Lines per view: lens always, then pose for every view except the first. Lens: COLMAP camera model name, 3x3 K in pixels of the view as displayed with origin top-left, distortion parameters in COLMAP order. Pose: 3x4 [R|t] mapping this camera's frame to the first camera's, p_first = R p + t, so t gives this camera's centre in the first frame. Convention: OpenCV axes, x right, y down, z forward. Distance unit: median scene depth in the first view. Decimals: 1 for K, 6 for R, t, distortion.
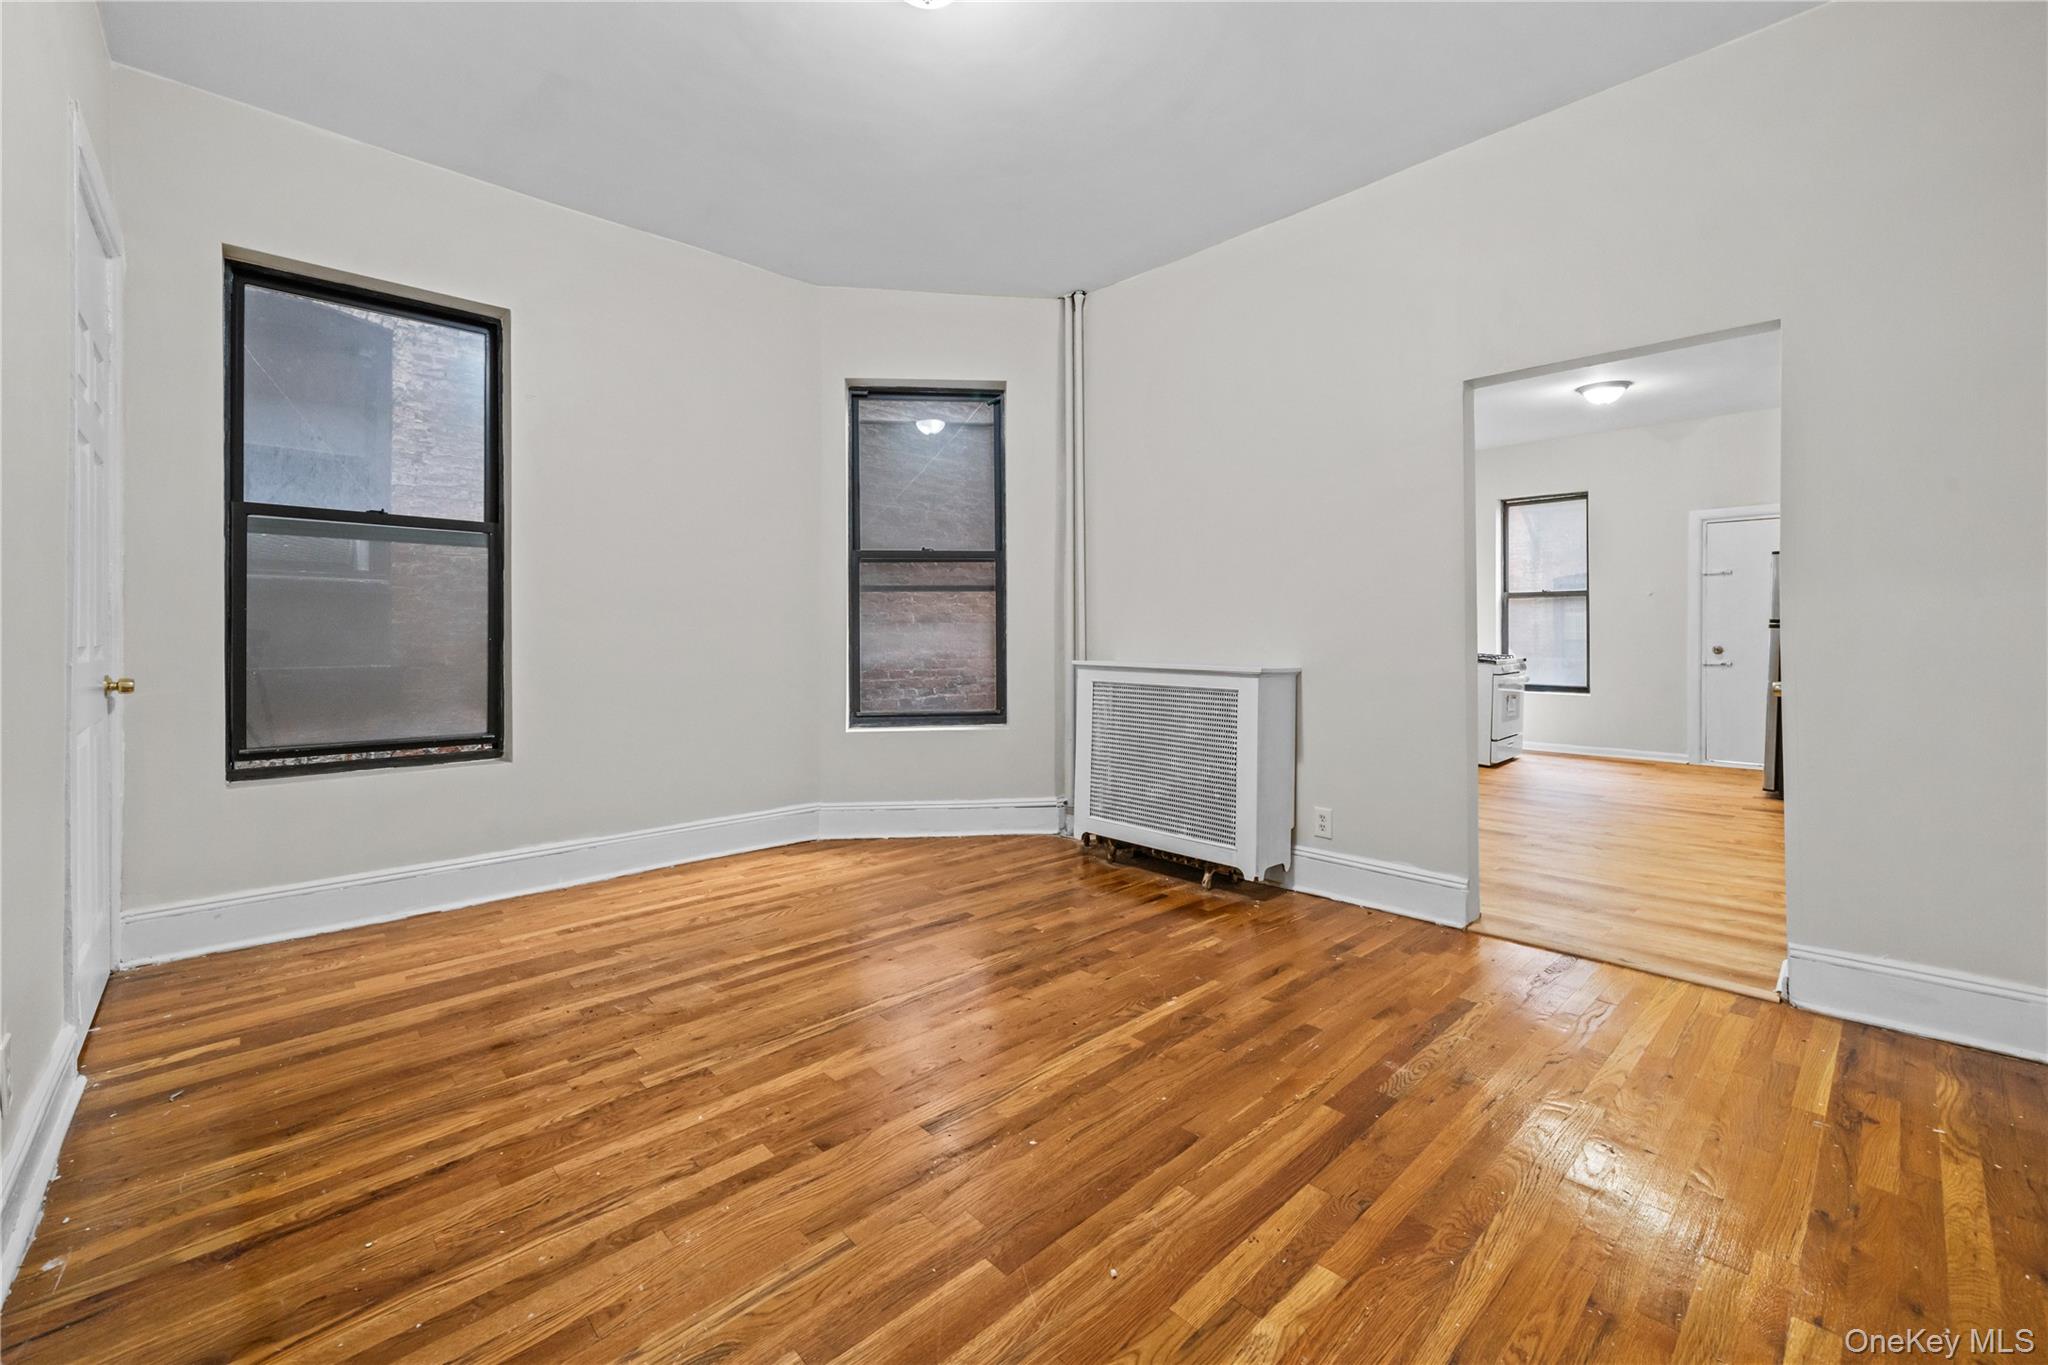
lens RADIAL K [[820.5, 0, 1035.2], [0, 820.5, 640.2], [0, 0, 1]] dist [0.002115, 0.000943]
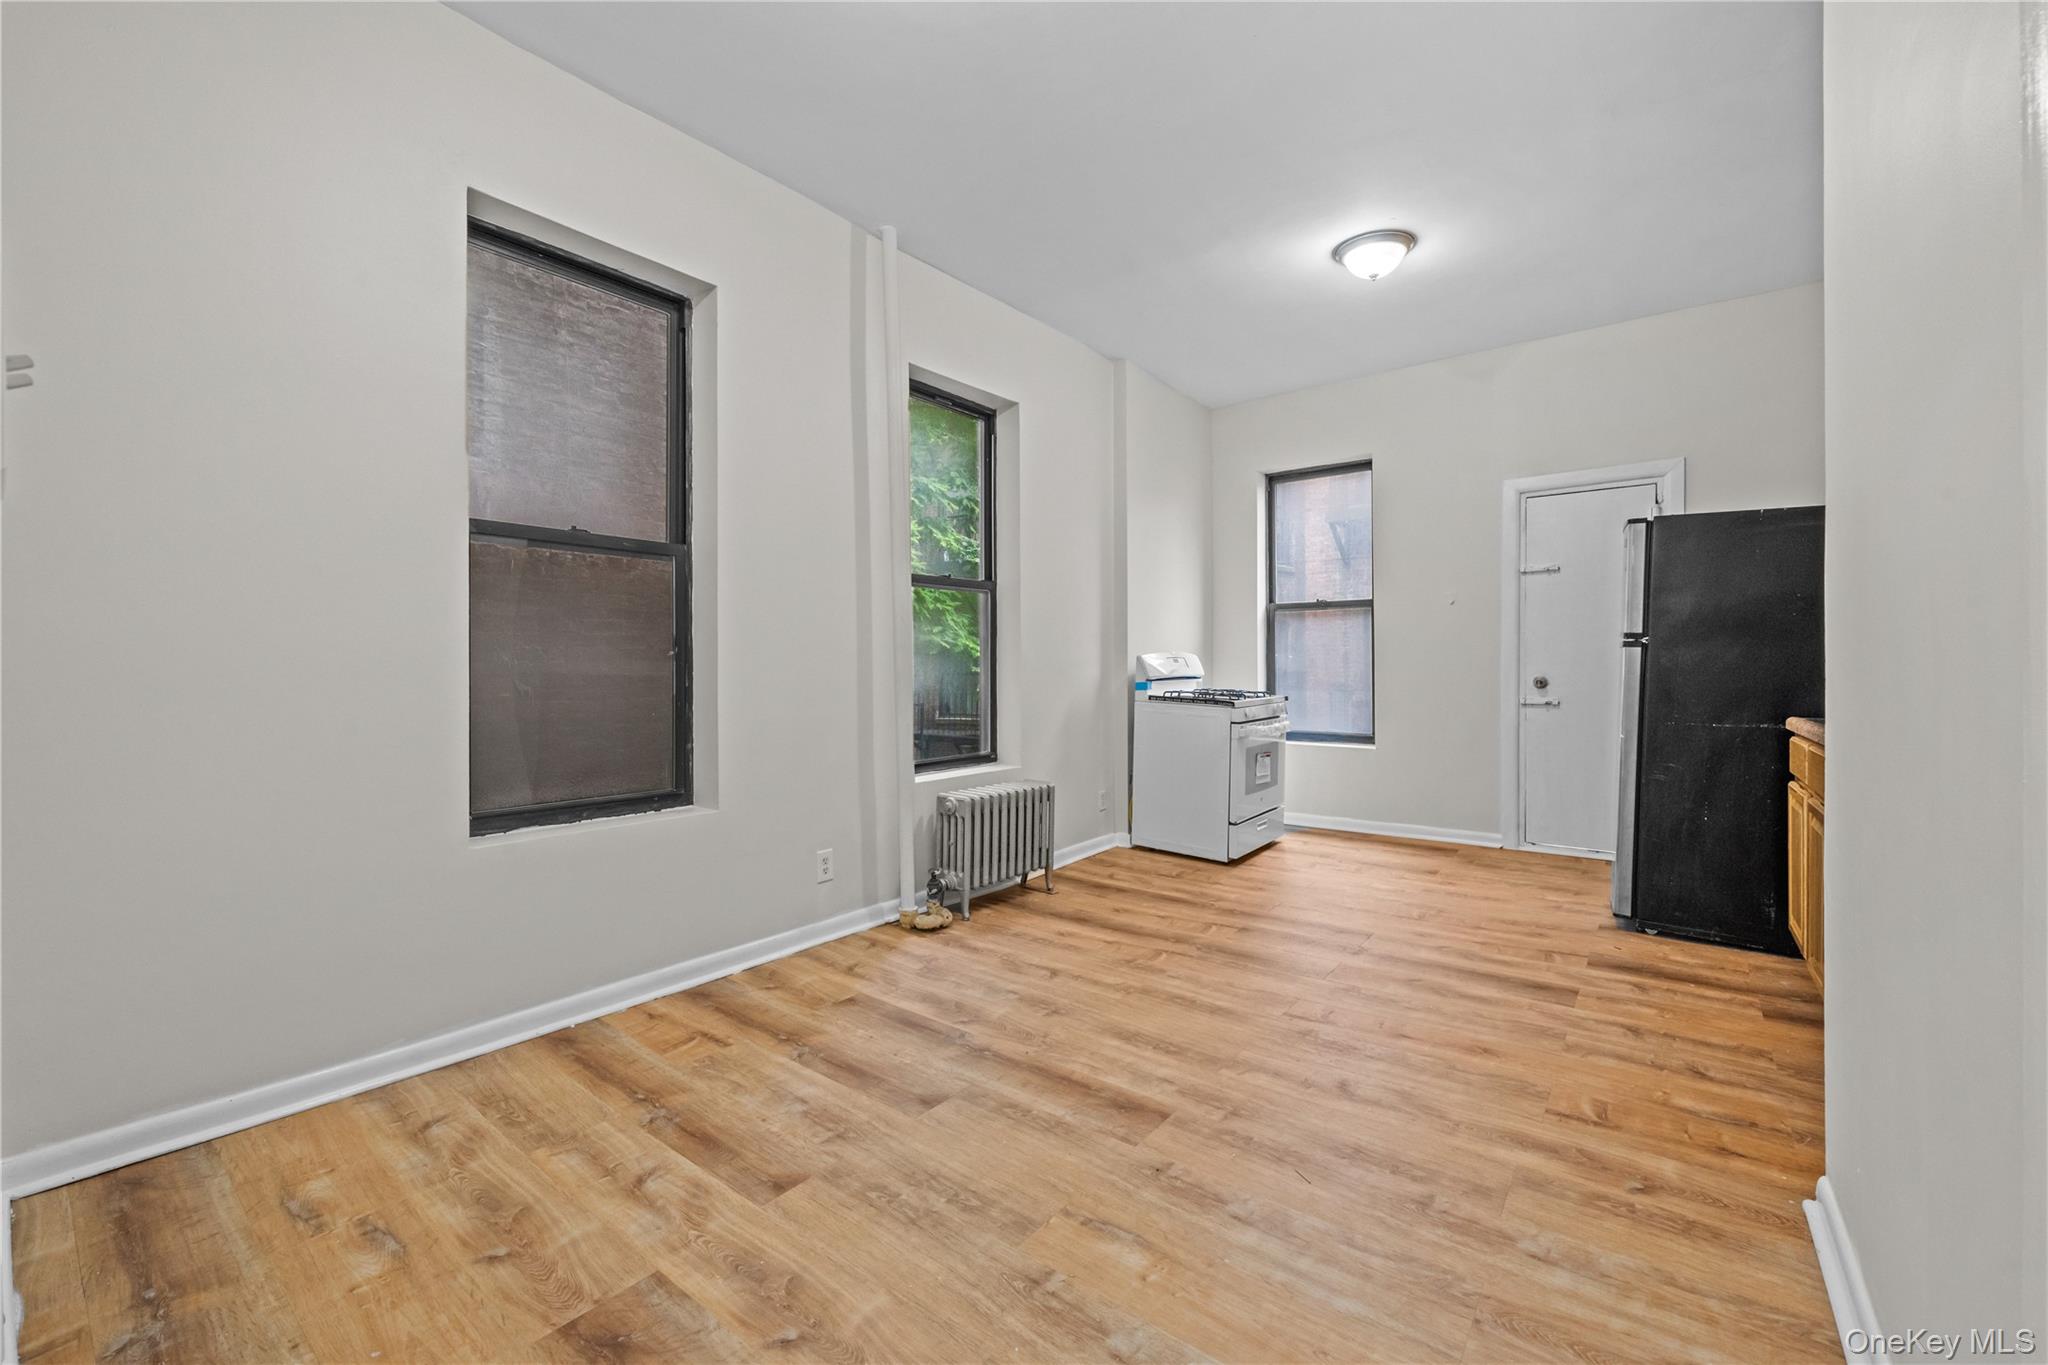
lens RADIAL K [[820.5, 0, 1016.2], [0, 820.5, 675.9], [0, 0, 1]] dist [0.002115, 0.000943]
pose [[0.990285, -0.007321, 0.138863, 0.294298], [0.006050, 0.999936, 0.009566, -0.003199], [-0.138924, -0.008633, 0.990265, 0.372831]]
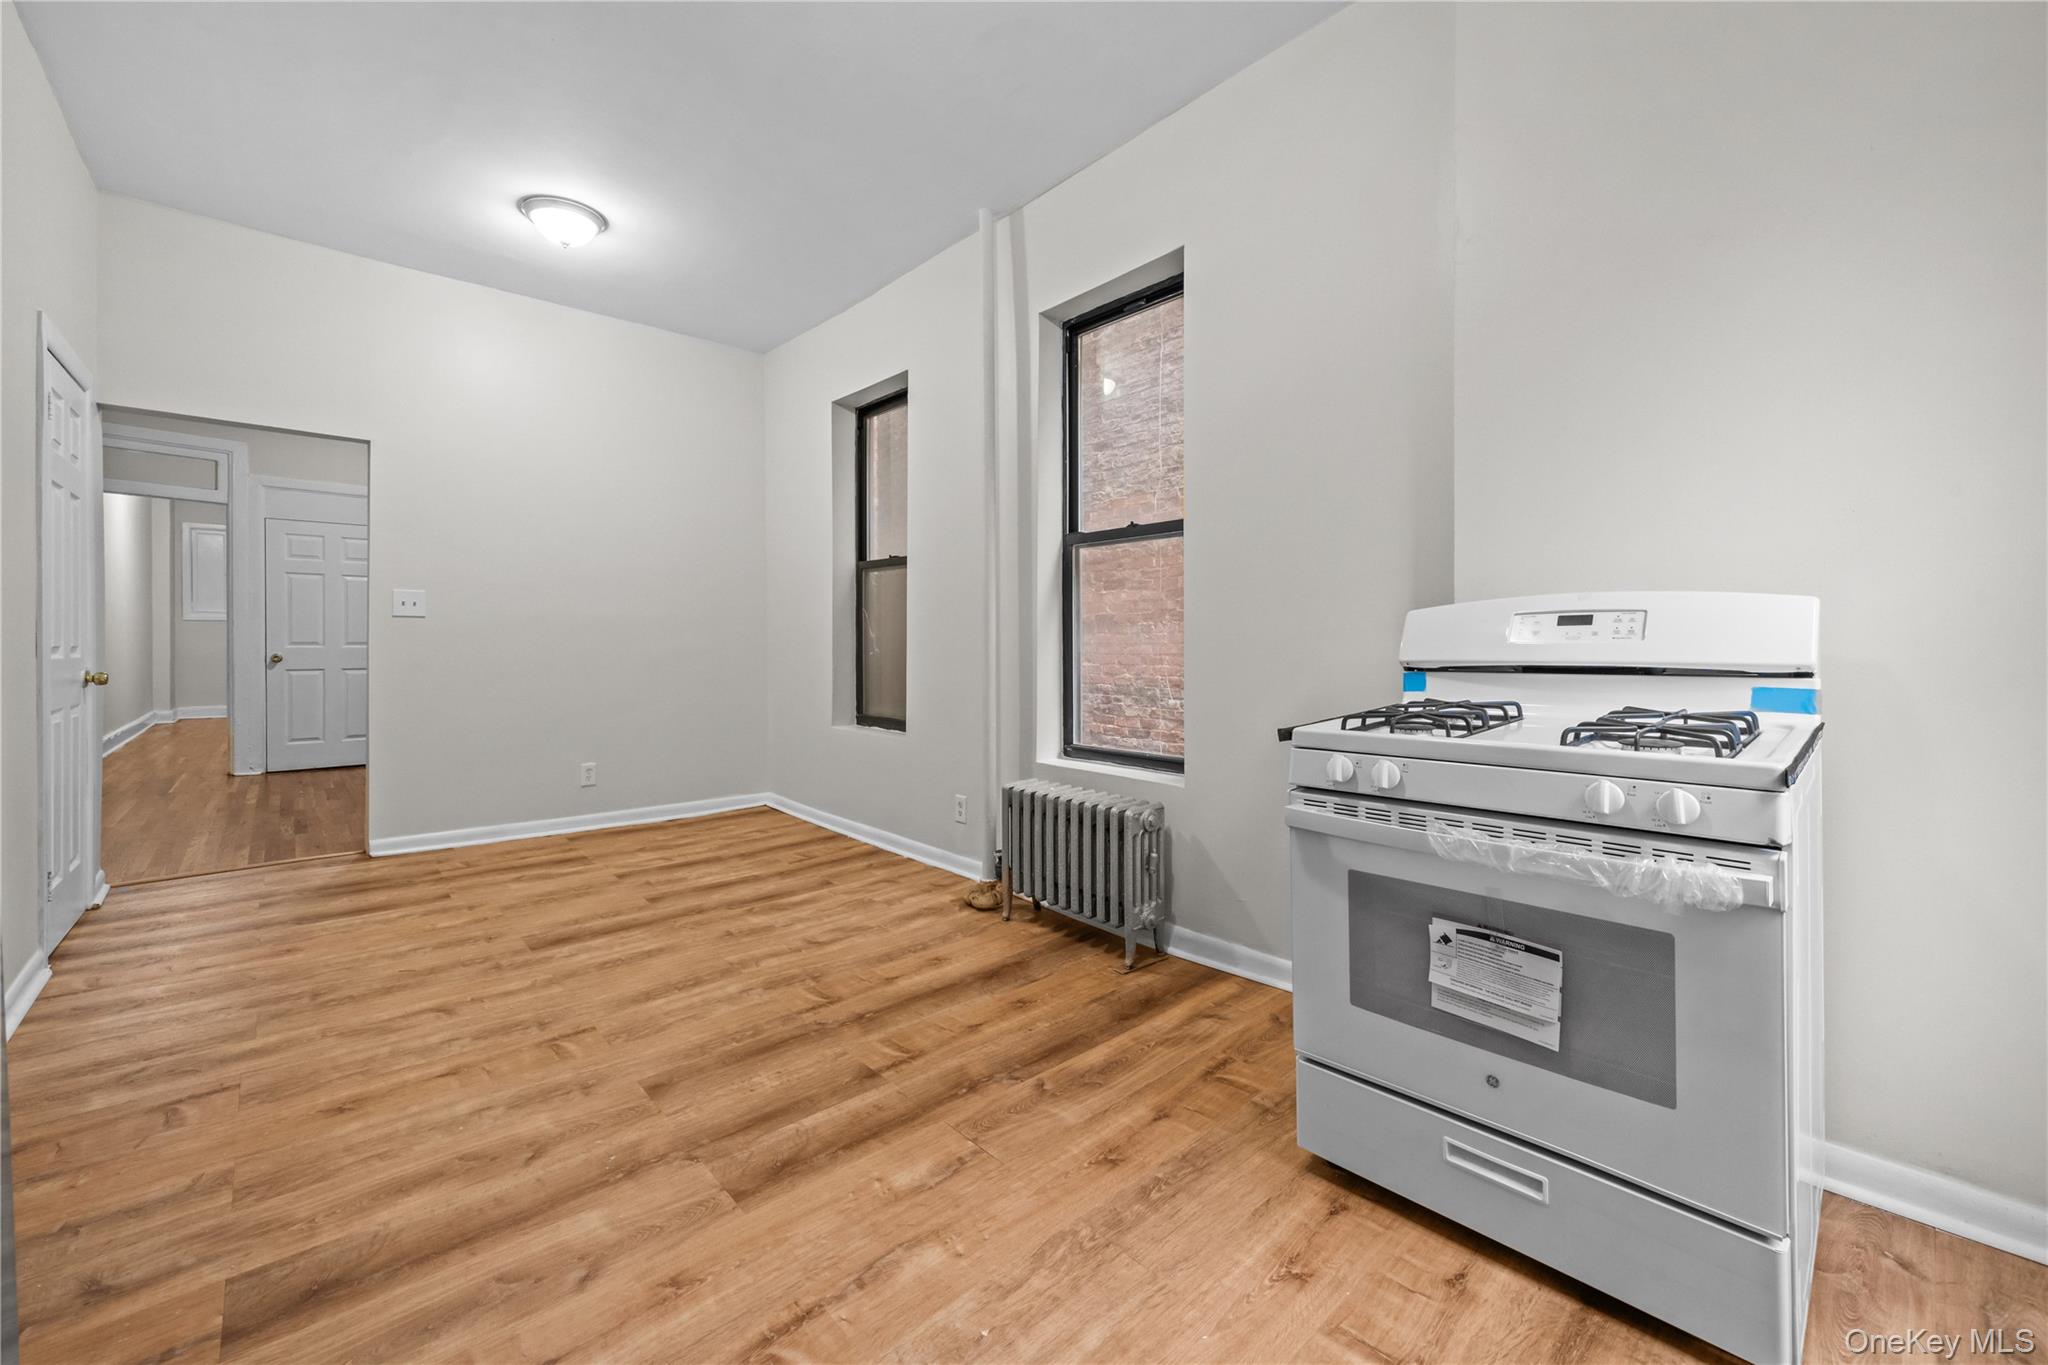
lens RADIAL K [[820.5, 0, 1028.8], [0, 820.5, 640.5], [0, 0, 1]] dist [0.002115, 0.000943]
pose [[-0.016781, -0.003961, -0.999851, 0.792309], [-0.005114, 0.999979, -0.003875, -0.000847], [0.999846, 0.005048, -0.016801, 0.902061]]
